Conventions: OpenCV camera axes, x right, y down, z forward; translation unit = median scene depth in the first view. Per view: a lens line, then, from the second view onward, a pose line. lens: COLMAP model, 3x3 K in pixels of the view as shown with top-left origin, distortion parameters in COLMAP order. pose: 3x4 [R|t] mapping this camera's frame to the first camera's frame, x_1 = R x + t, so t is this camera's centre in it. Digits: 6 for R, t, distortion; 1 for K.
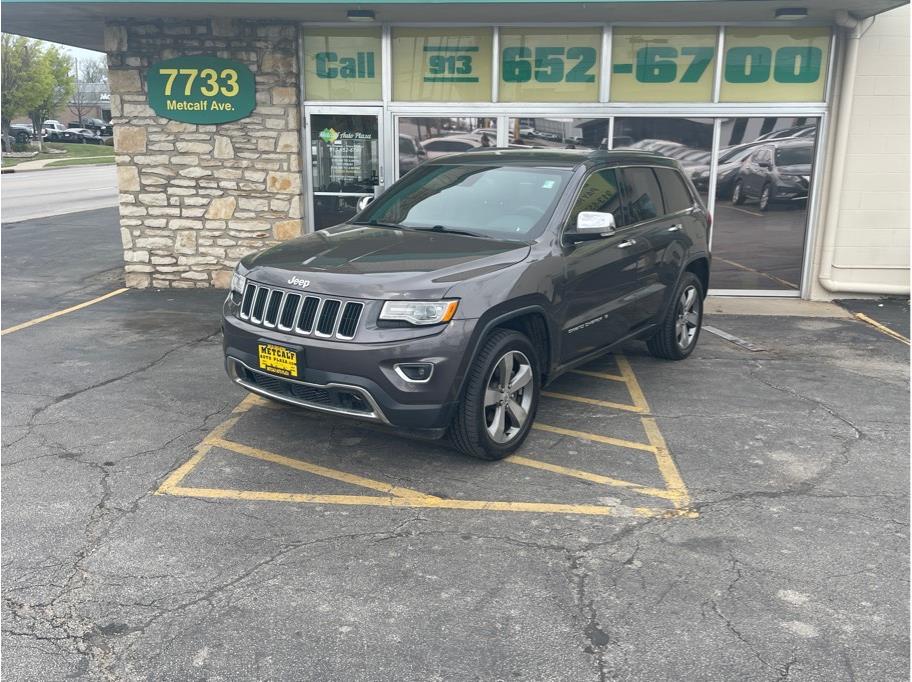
lens RADIAL K [[857.6, 0, 458.1], [0, 857.6, 340.4], [0, 0, 1]] dist [0.038104, -0.001905]
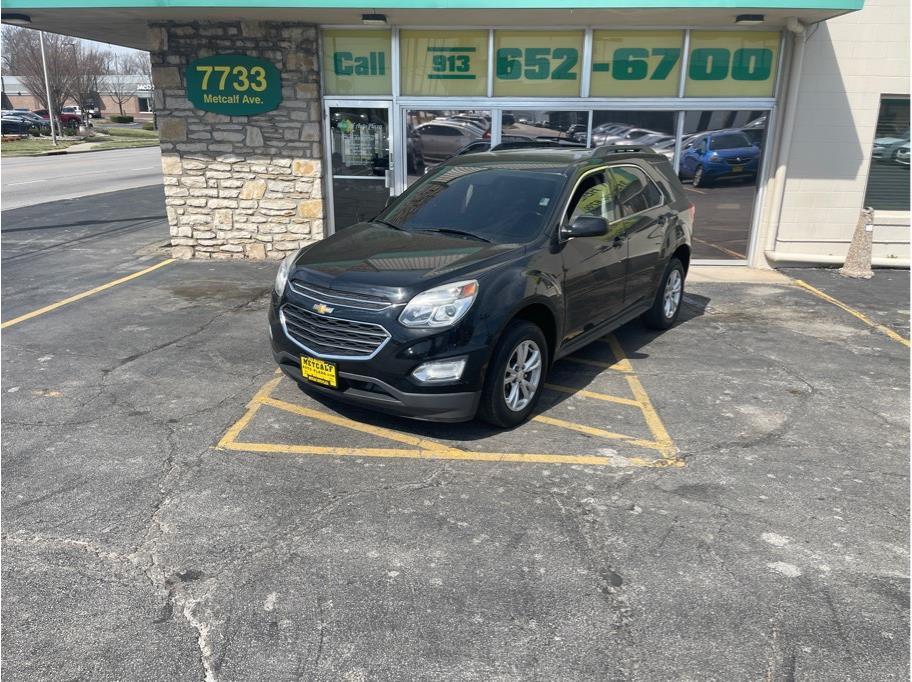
lens RADIAL K [[710.6, 0, 456.0], [0, 710.6, 341.1], [0, 0, 1]] dist [0.039480, -0.011936]
pose [[0.999821, -0.003957, 0.018518, -0.021963], [0.002746, 0.997884, 0.064958, -0.012486], [-0.018736, -0.064896, 0.997716, 0.023771]]
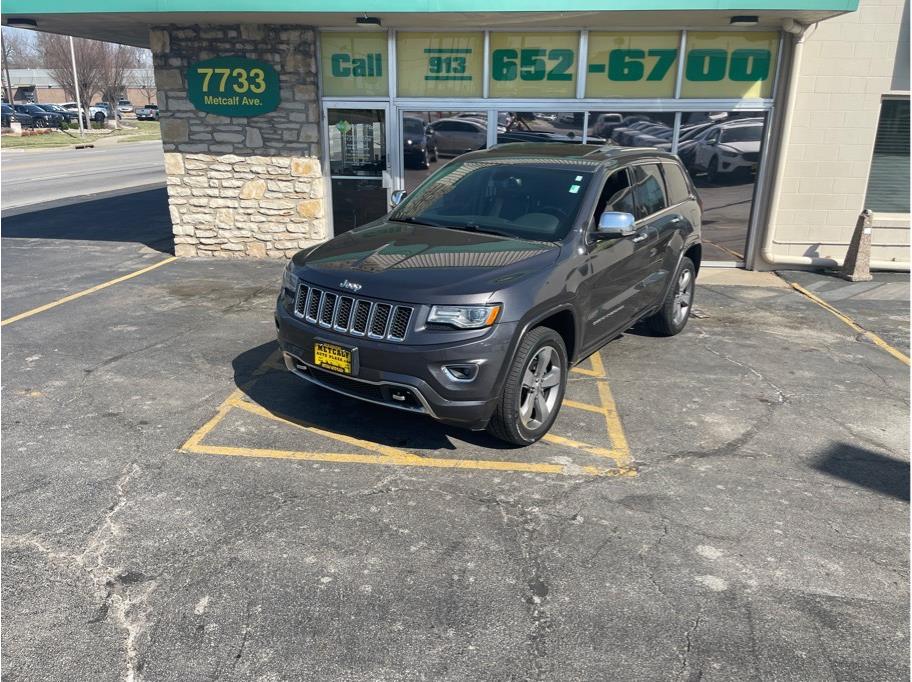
lens RADIAL K [[710.6, 0, 456.0], [0, 710.6, 341.1], [0, 0, 1]] dist [0.039480, -0.011936]
pose [[0.999826, 0.006340, -0.017530, 0.021646], [-0.004993, 0.997109, 0.075816, -0.023524], [0.017960, -0.075716, 0.996968, 0.016034]]
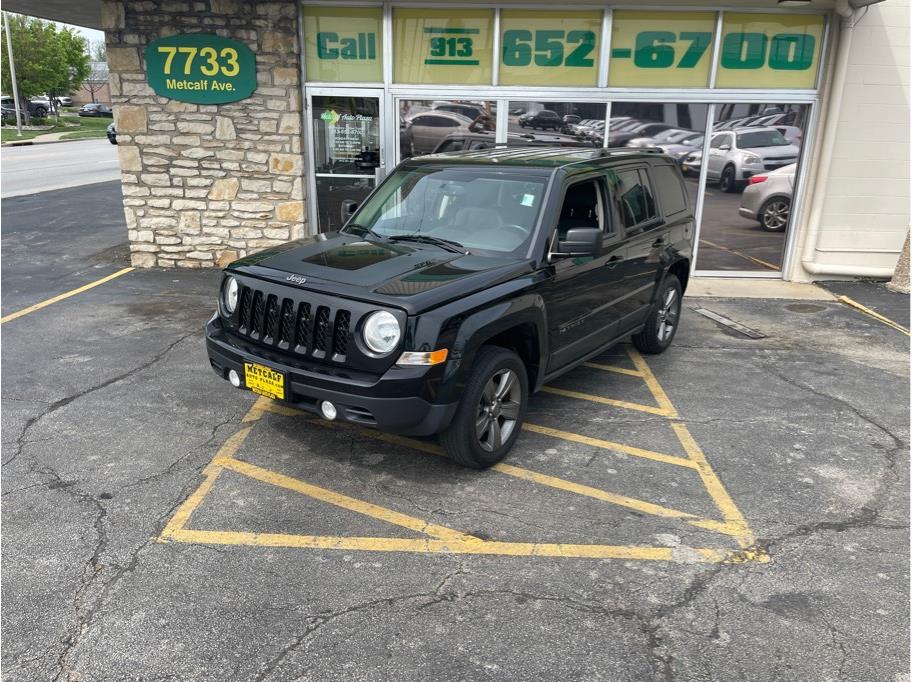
lens RADIAL K [[729.3, 0, 459.3], [0, 729.3, 345.9], [0, 0, 1]] dist [0.031501, -0.006788]
pose [[0.999190, -0.001723, 0.040204, -0.034973], [-0.001230, 0.997307, 0.073327, -0.034463], [-0.040222, -0.073317, 0.996497, 0.120192]]
